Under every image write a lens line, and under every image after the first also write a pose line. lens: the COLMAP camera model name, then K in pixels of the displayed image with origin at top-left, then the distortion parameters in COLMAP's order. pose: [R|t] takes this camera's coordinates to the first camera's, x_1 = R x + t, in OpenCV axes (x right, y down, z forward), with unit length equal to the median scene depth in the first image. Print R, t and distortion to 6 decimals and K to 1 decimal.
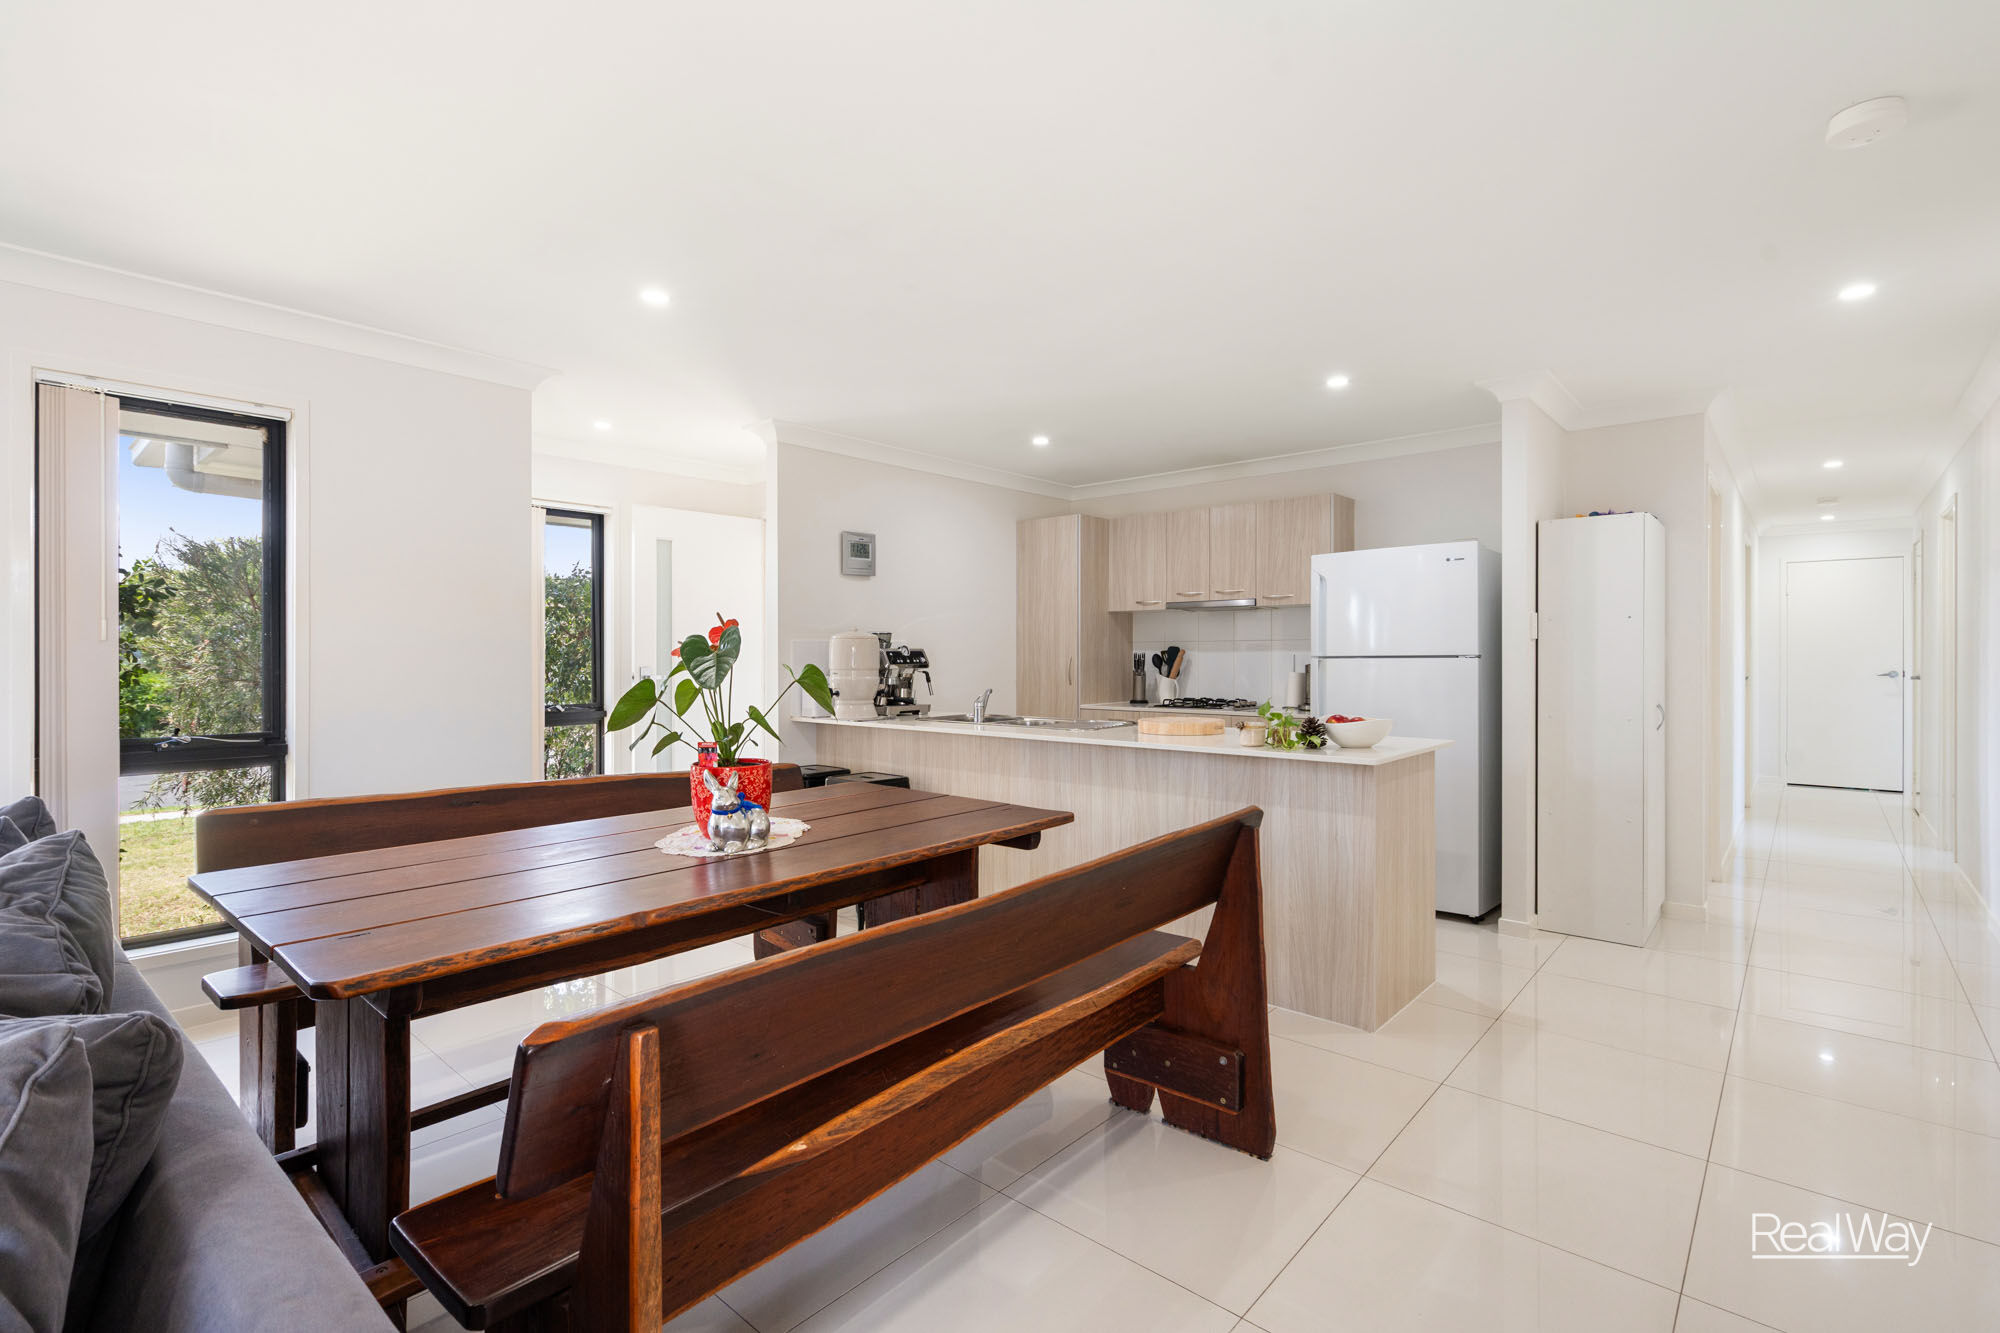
lens RADIAL K [[924.9, 0, 1005.2], [0, 924.9, 649.4], [0, 0, 1]] dist [-0.001114, 0.000530]
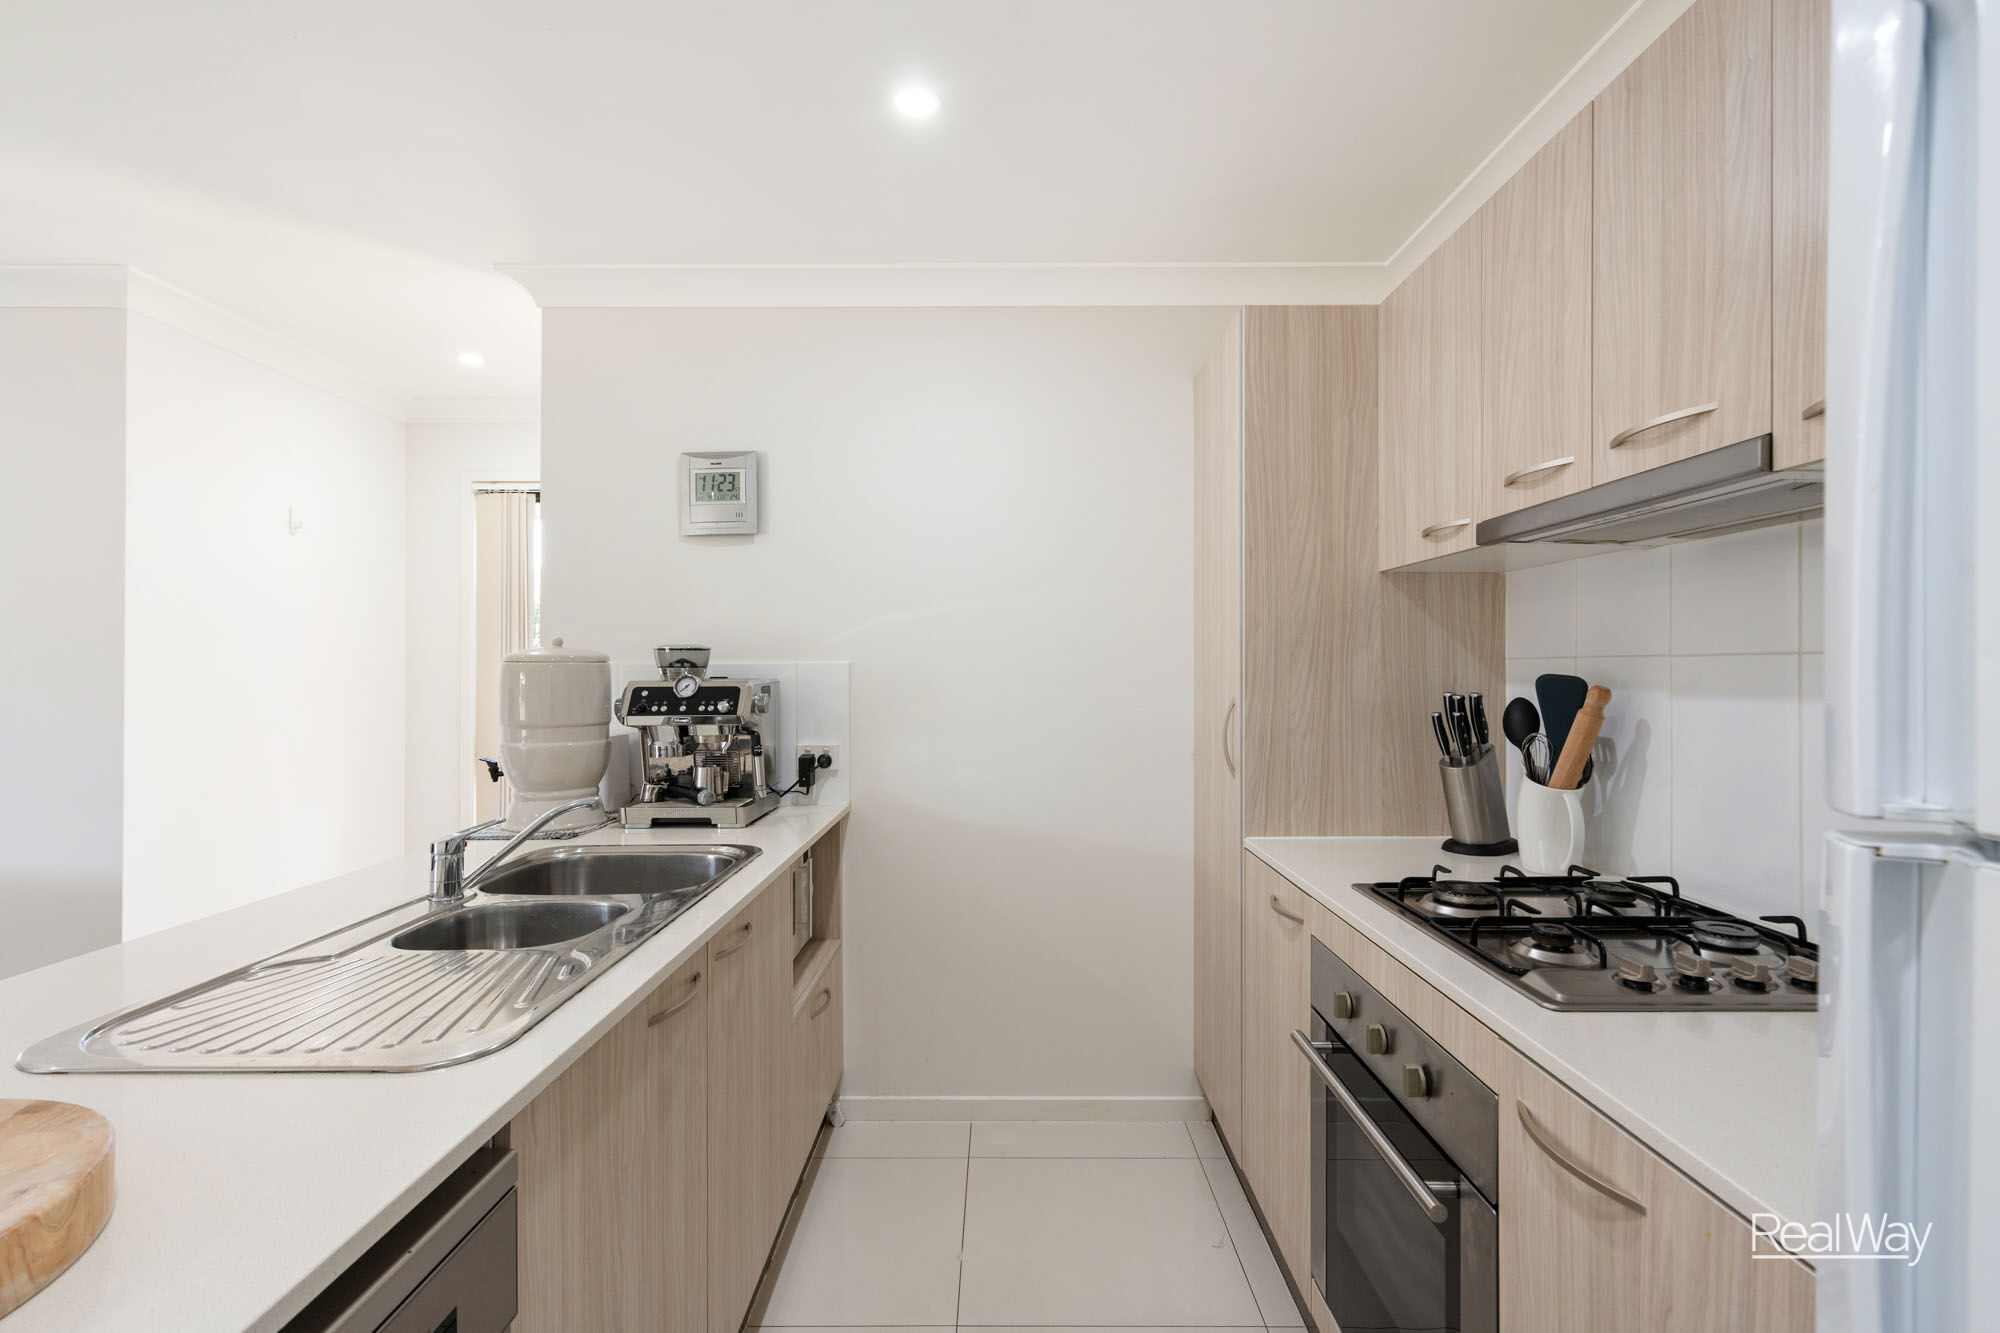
lens RADIAL K [[891.4, 0, 1016.7], [0, 891.4, 662.5], [0, 0, 1]] dist [0.000760, 0.000073]
pose [[0.666245, -0.005042, -0.745716, 0.327421], [0.004501, 0.999986, -0.002740, -0.008054], [0.745720, -0.001531, 0.666258, 0.819773]]
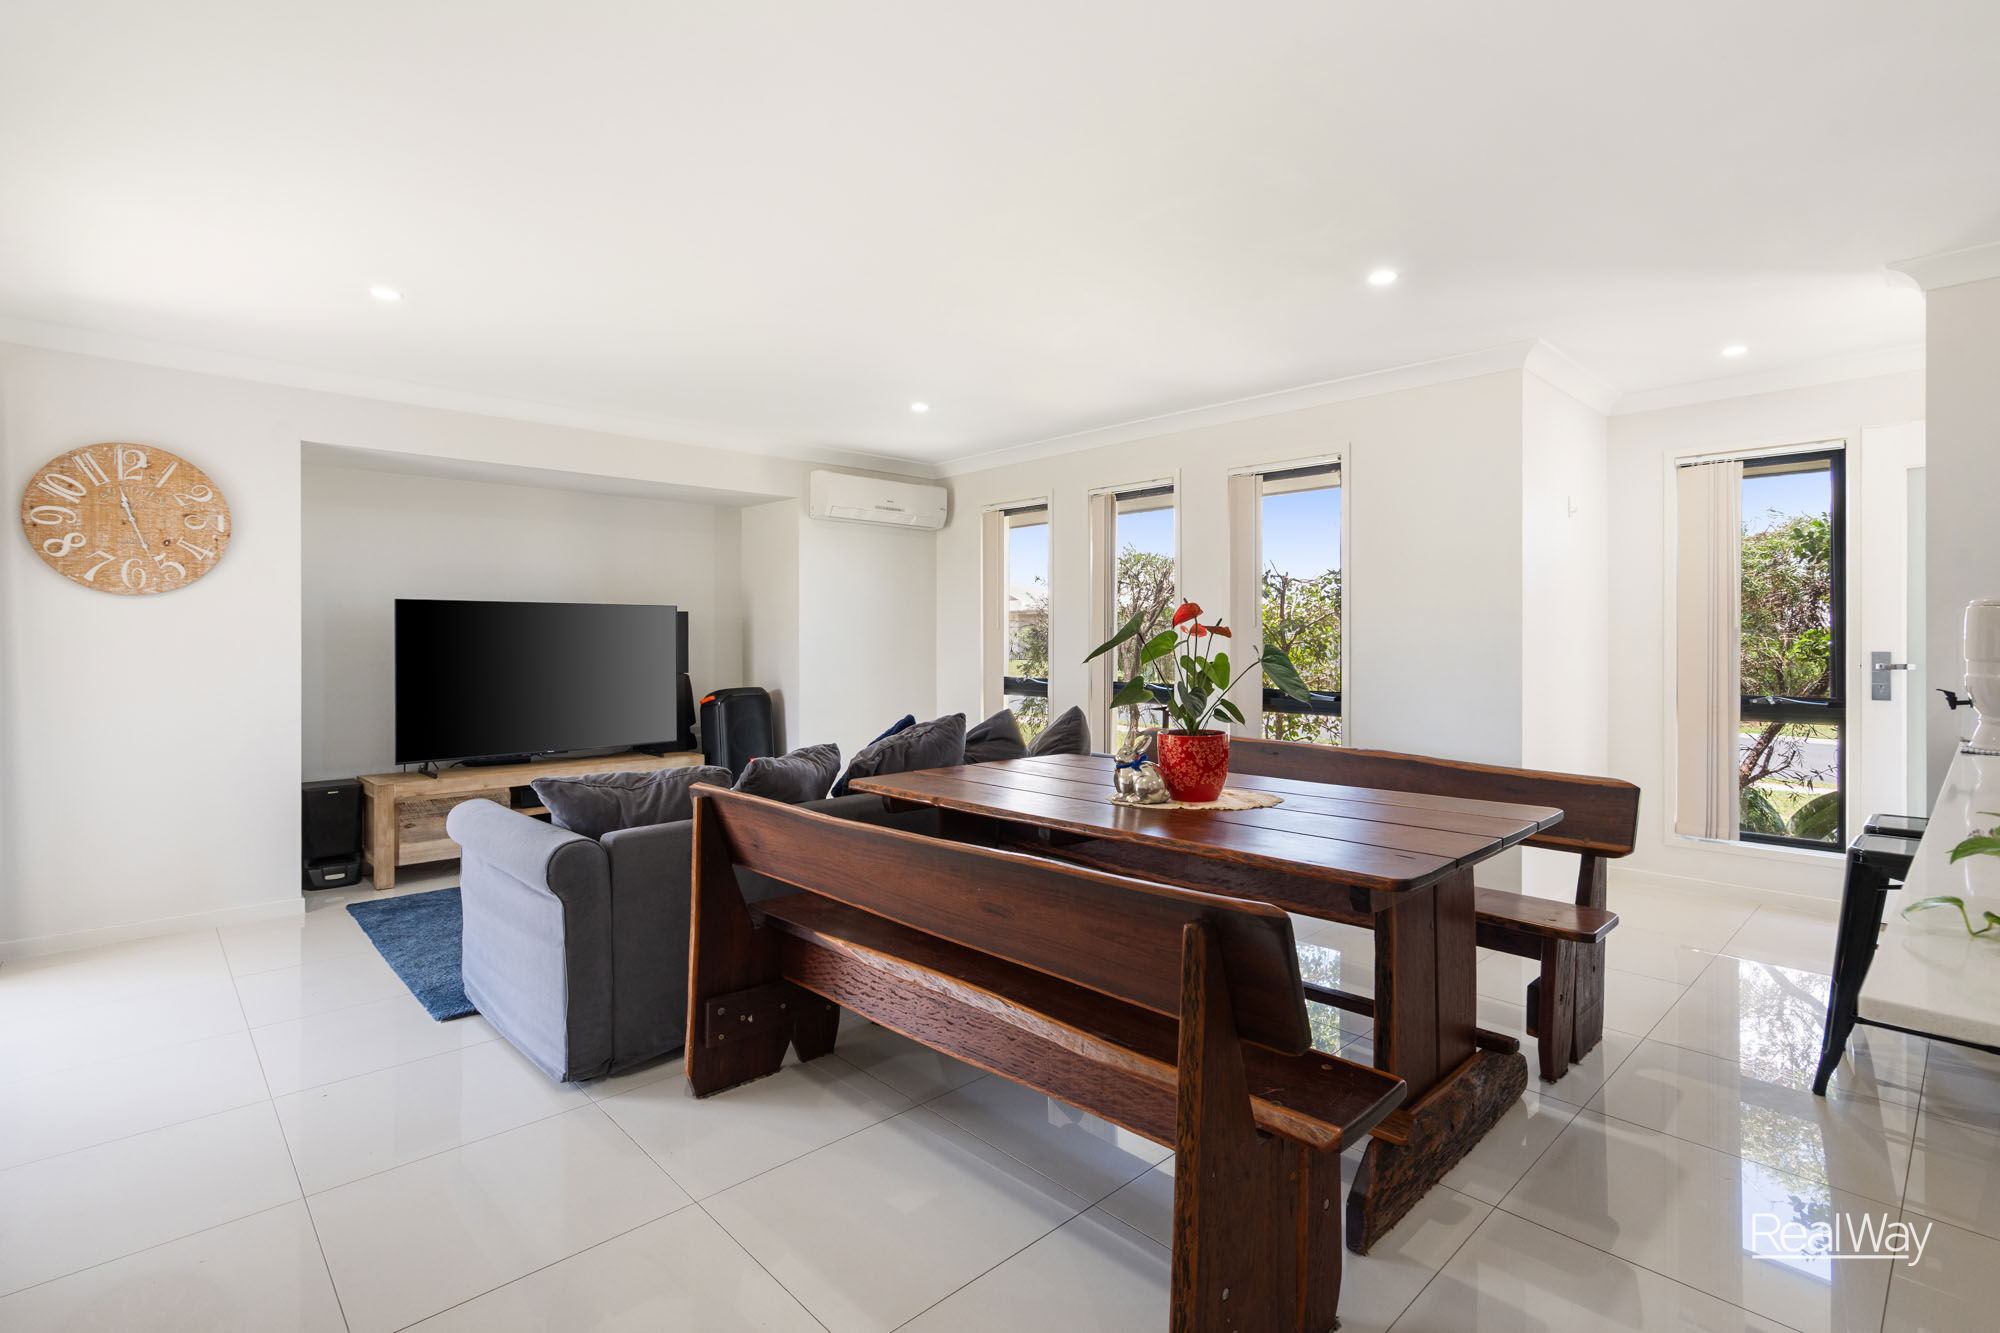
lens RADIAL K [[938.0, 0, 1049.6], [0, 938.0, 632.0], [0, 0, 1]] dist [0.002788, 0.000202]
pose [[-0.069171, -0.004236, -0.997596, 0.404090], [0.006301, 0.999969, -0.004683, 0.003241], [0.997585, -0.006610, -0.069143, 0.439181]]
